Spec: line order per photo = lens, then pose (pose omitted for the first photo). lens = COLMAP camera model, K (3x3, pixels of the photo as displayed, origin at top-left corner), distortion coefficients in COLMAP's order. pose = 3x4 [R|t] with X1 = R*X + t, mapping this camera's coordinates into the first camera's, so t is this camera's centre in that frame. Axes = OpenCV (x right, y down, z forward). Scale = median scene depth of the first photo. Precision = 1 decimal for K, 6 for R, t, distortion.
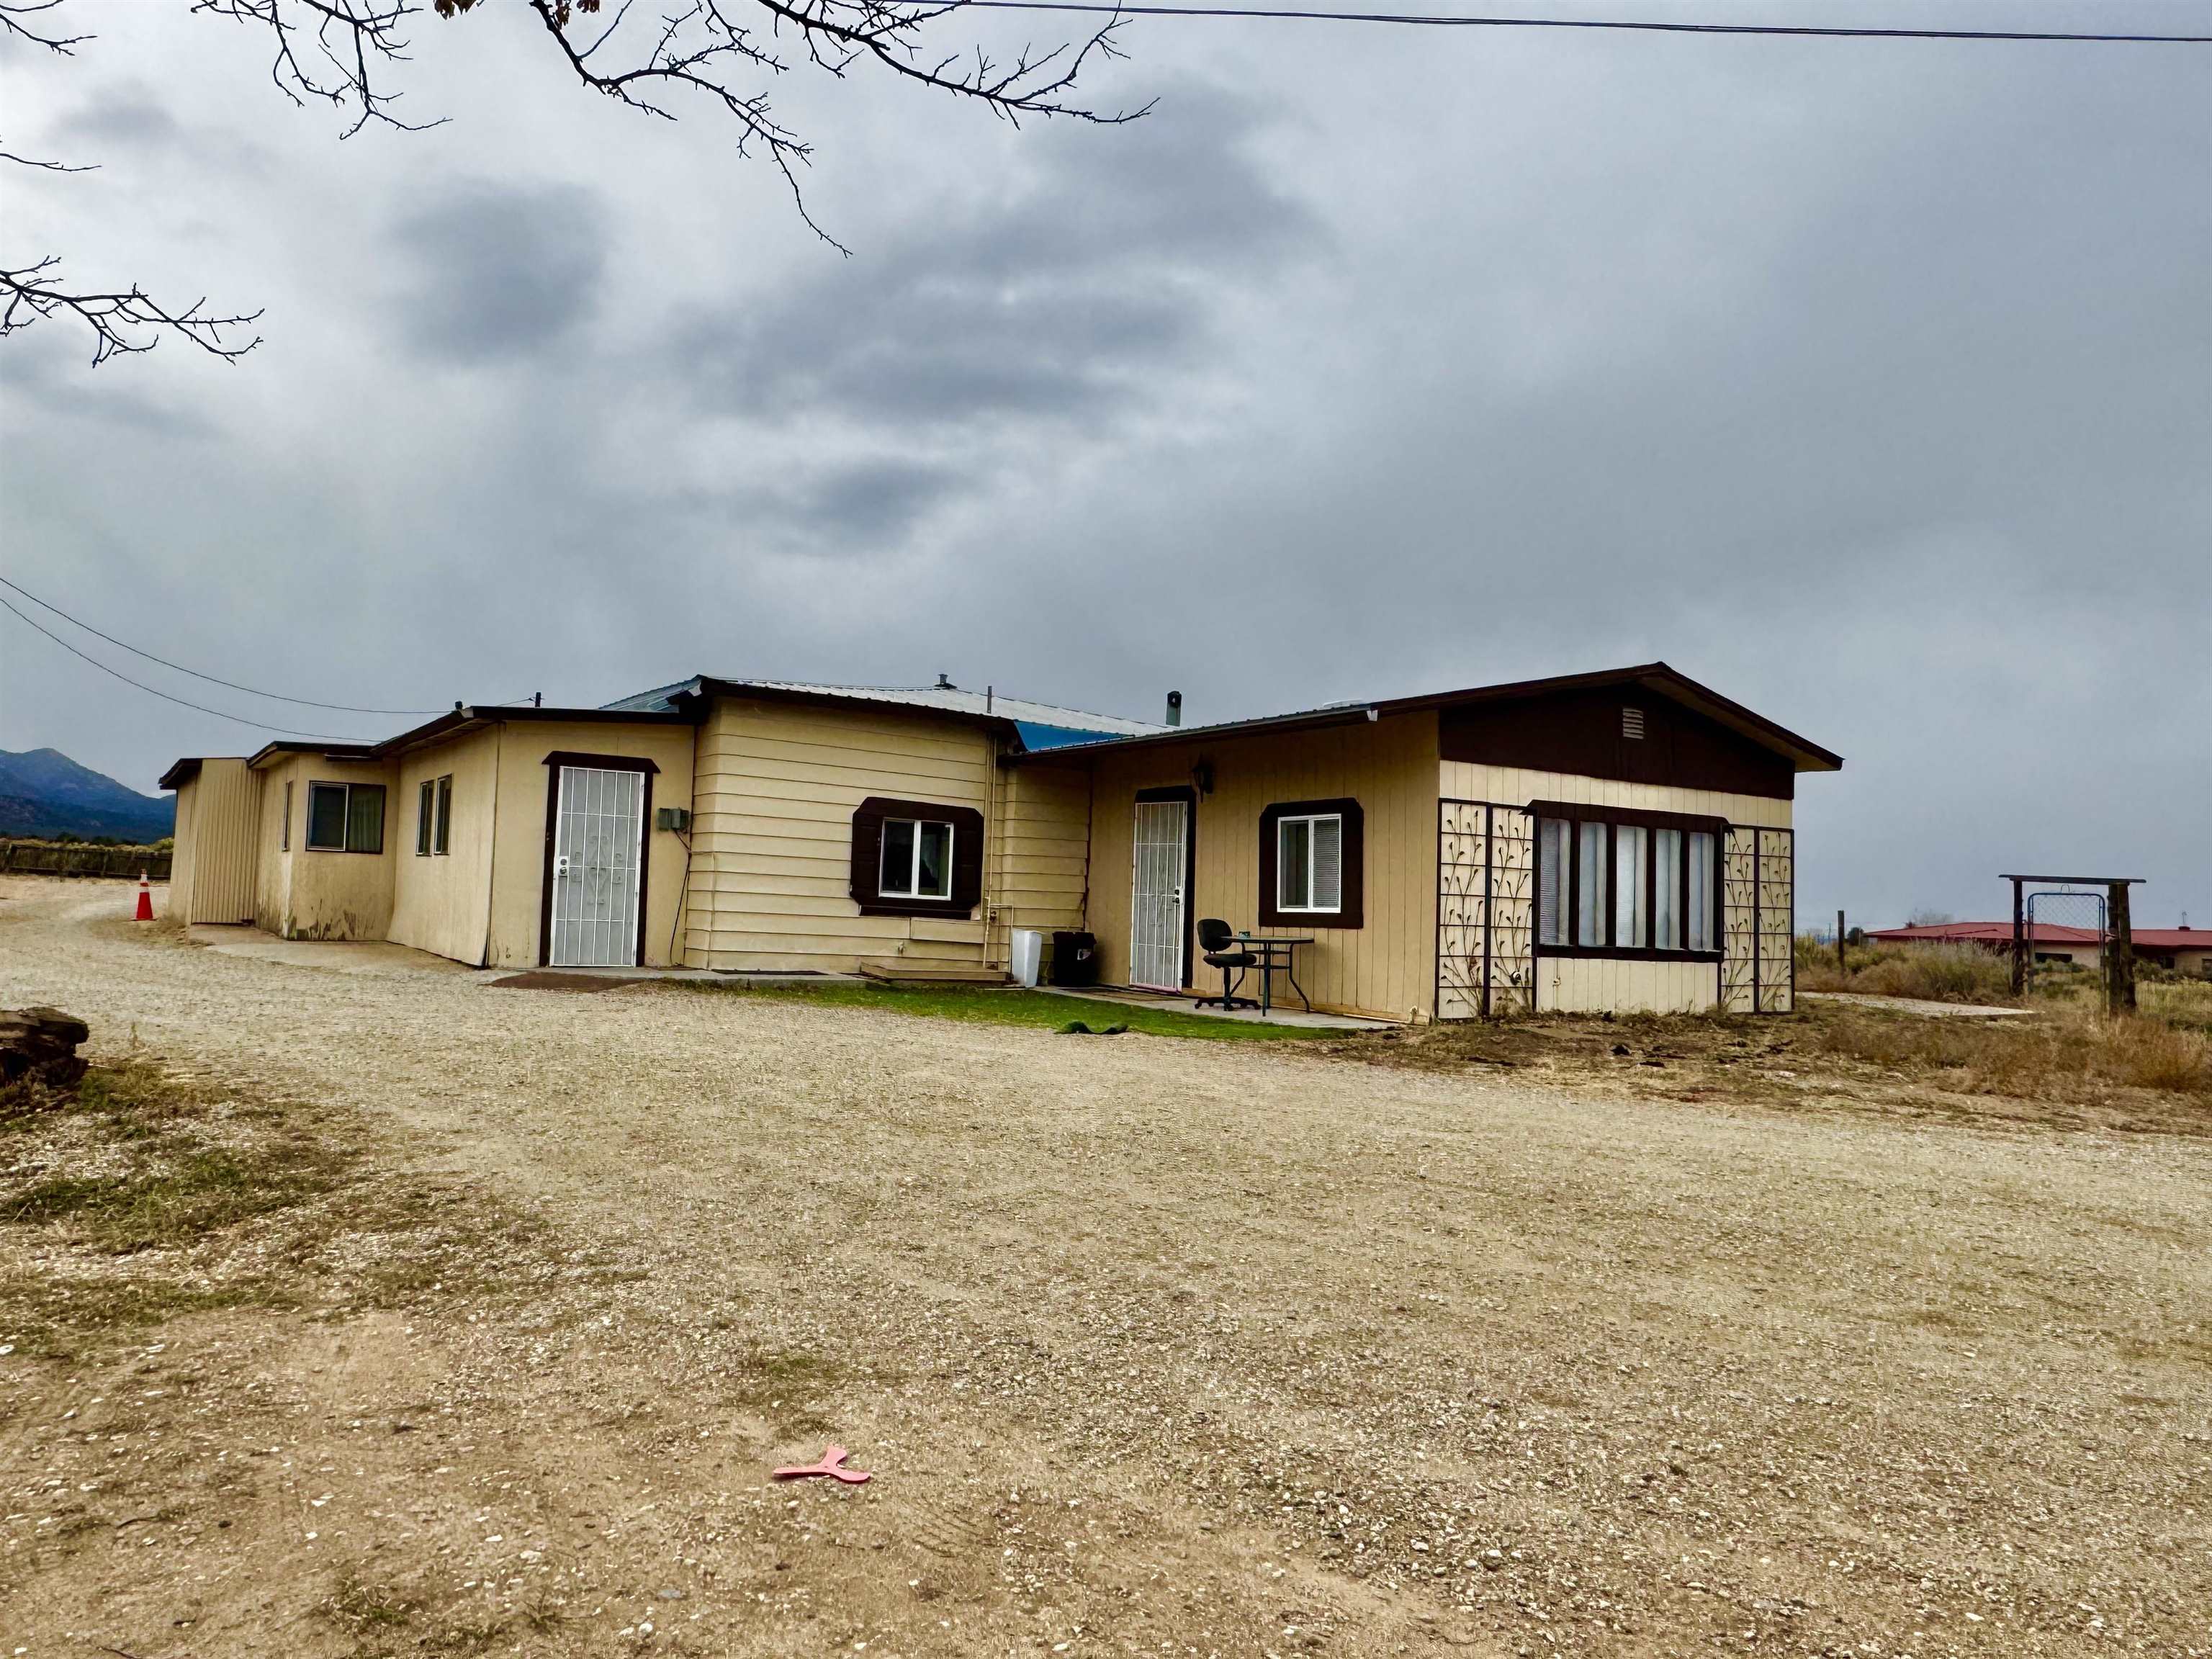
lens RADIAL K [[1556.3, 0, 1106.6], [0, 1556.3, 829.8], [0, 0, 1]] dist [0.005949, 0.000720]
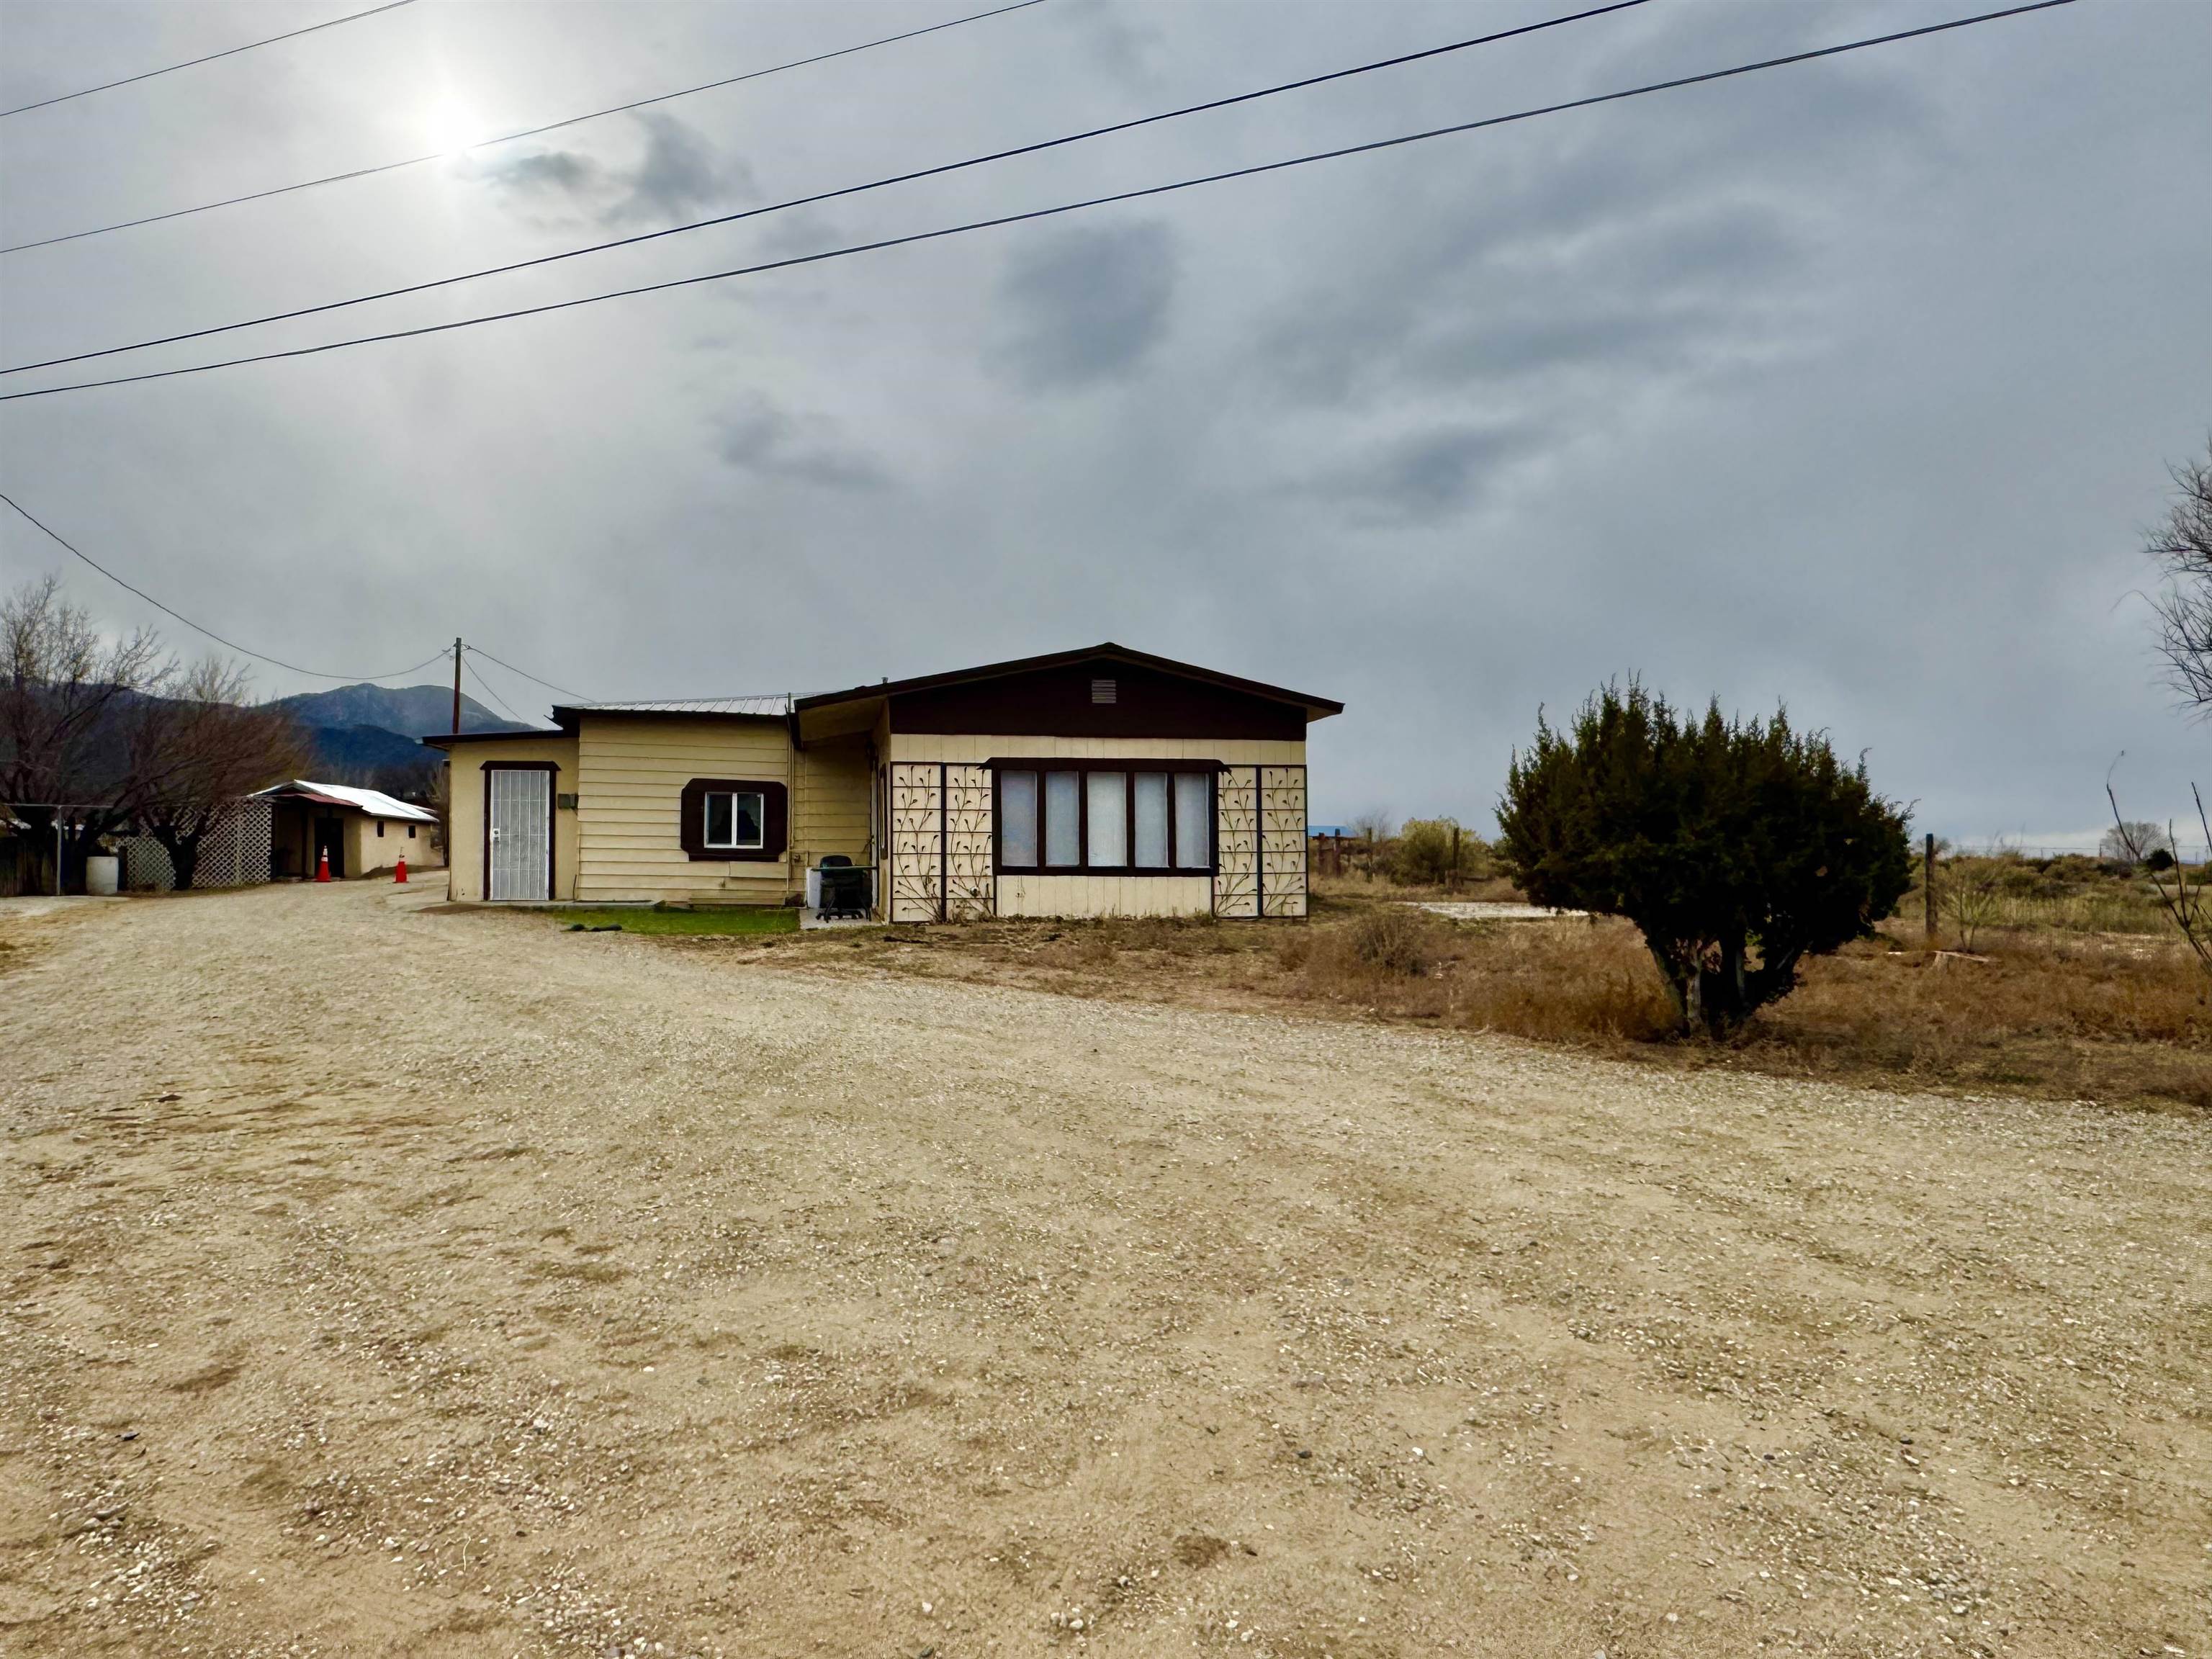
lens RADIAL K [[1477.2, 0, 1118.3], [0, 1477.2, 828.8], [0, 0, 1]] dist [-0.000493, -0.000037]
pose [[0.924680, -0.040332, -0.378603, 0.771169], [0.051069, 0.998526, 0.018357, 0.021534], [0.377305, -0.036309, 0.925377, -0.117455]]
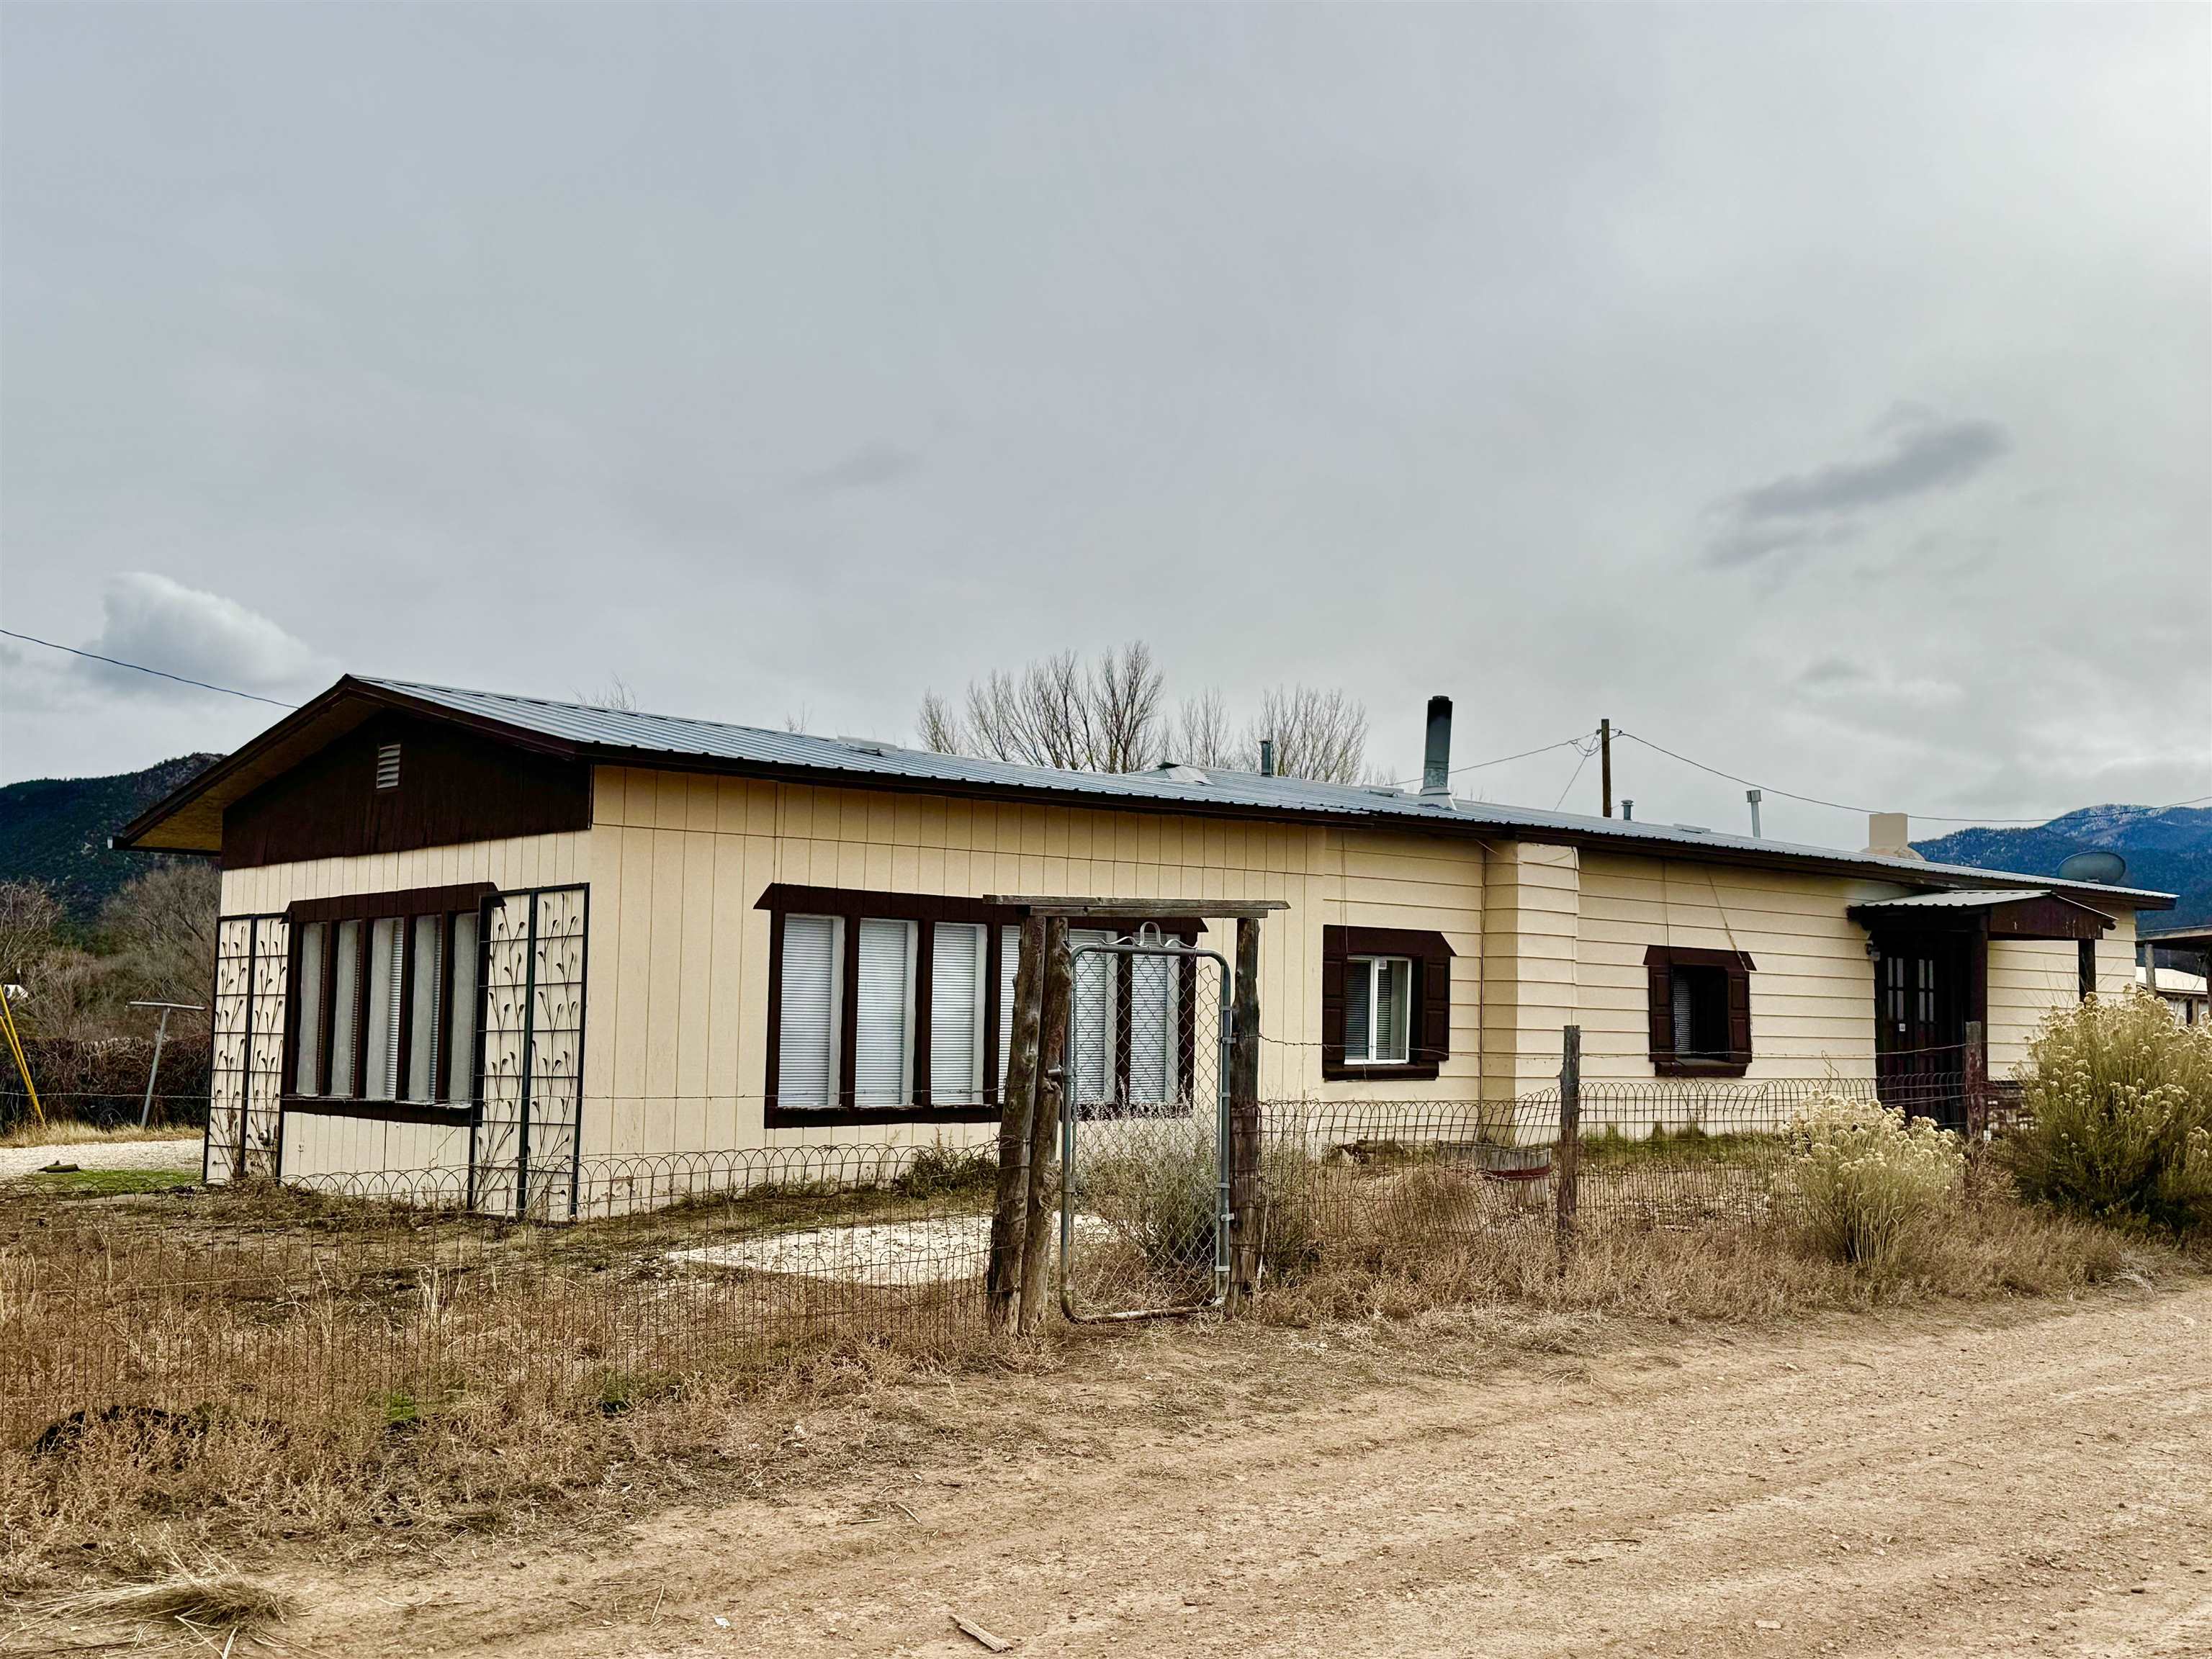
lens RADIAL K [[2404.7, 0, 1108.8], [0, 2404.7, 783.5], [0, 0, 1]] dist [0.013510, 0.009256]
pose [[0.150984, -0.139213, -0.978685, 1.349439], [0.045881, 0.989954, -0.133738, 0.089407], [0.987471, -0.024711, 0.155854, 1.099140]]
